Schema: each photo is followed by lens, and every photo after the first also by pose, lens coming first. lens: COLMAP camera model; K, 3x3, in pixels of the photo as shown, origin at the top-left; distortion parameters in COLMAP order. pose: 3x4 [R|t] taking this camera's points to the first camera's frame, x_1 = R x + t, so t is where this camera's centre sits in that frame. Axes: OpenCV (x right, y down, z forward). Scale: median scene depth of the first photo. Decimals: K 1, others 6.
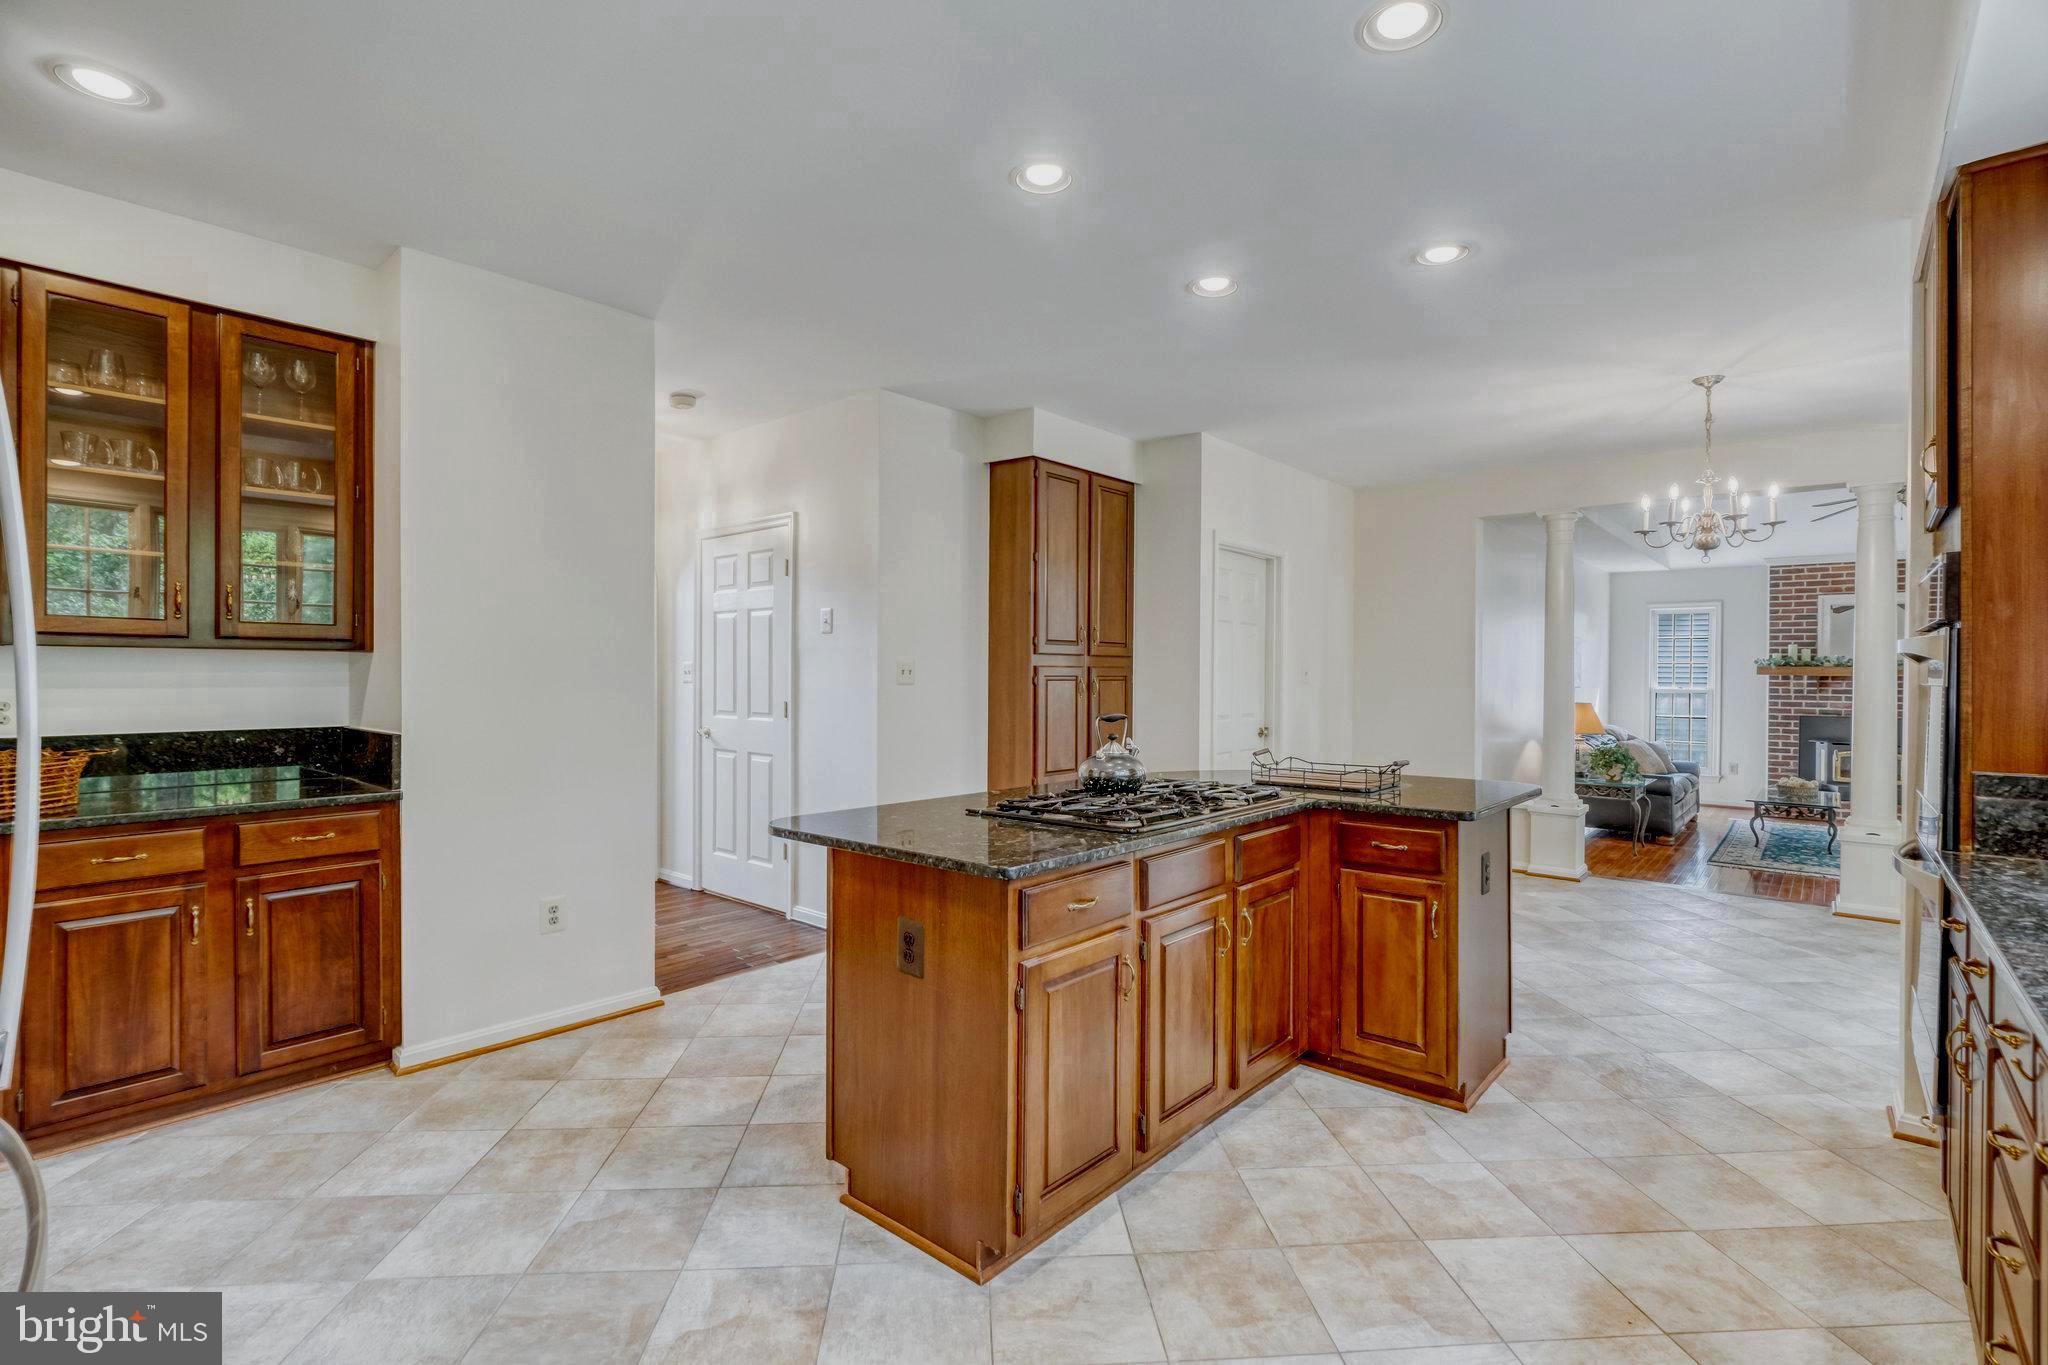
lens RADIAL K [[935.9, 0, 1016.7], [0, 935.9, 677.4], [0, 0, 1]] dist [-0.010838, 0.001201]
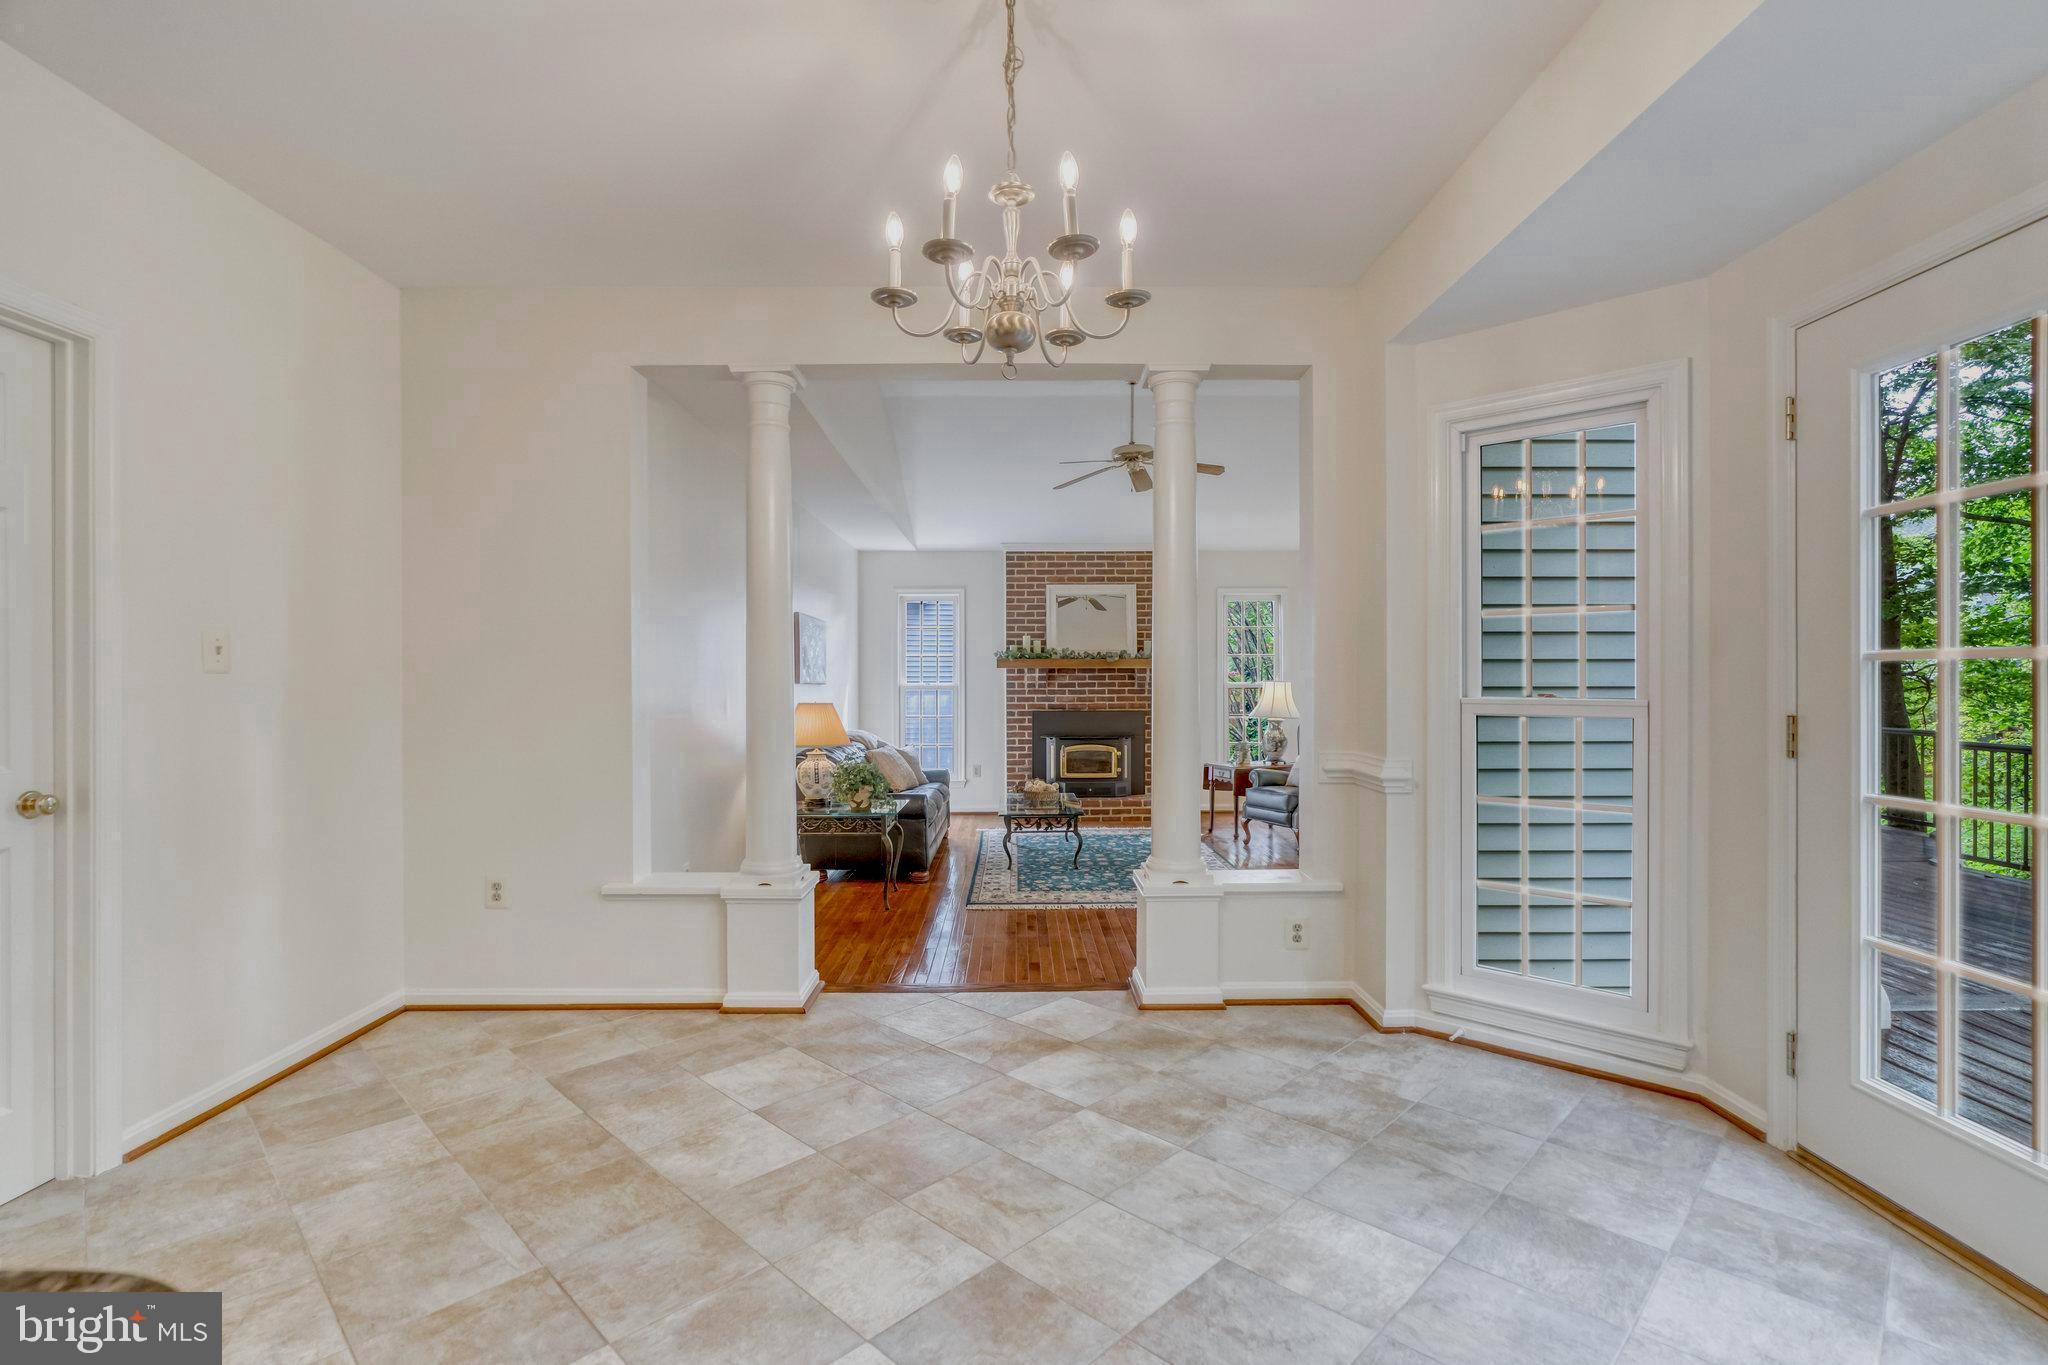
lens RADIAL K [[935.9, 0, 1029.5], [0, 935.9, 683.5], [0, 0, 1]] dist [-0.010838, 0.001201]
pose [[0.740446, -0.011319, 0.672020, 0.234272], [0.011057, 0.999928, 0.004660, 0.010482], [-0.672025, 0.003981, 0.740518, 0.348728]]
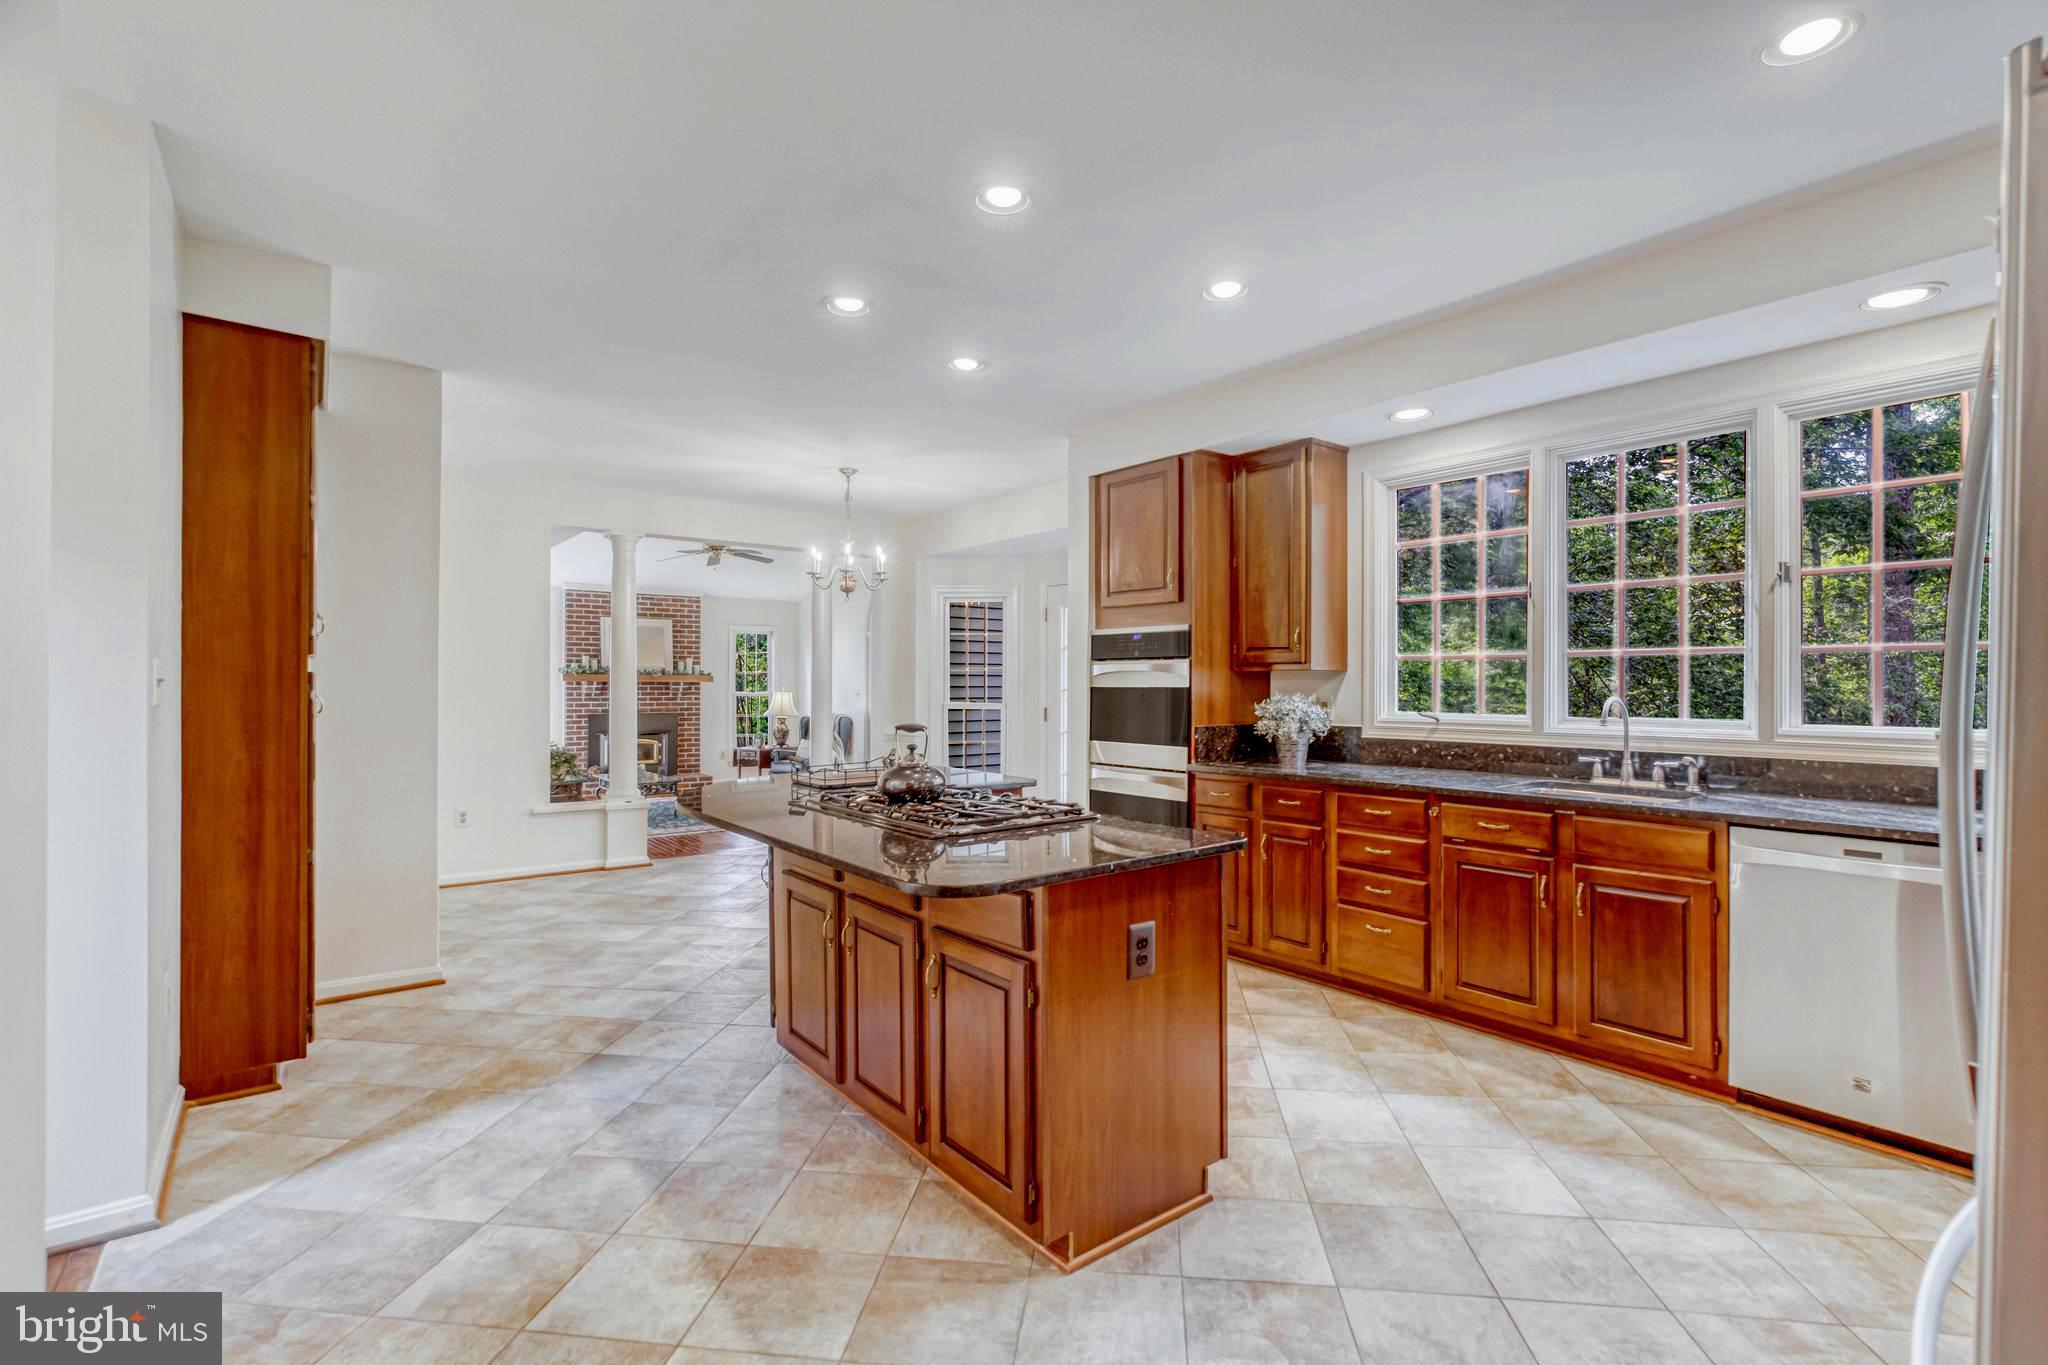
lens RADIAL K [[935.9, 0, 1028.3], [0, 935.9, 687.7], [0, 0, 1]] dist [-0.010838, 0.001201]
pose [[0.176338, -0.008579, 0.984292, -0.313847], [0.002525, 0.999963, 0.008263, -0.002896], [-0.984326, 0.001028, 0.176353, 0.256814]]
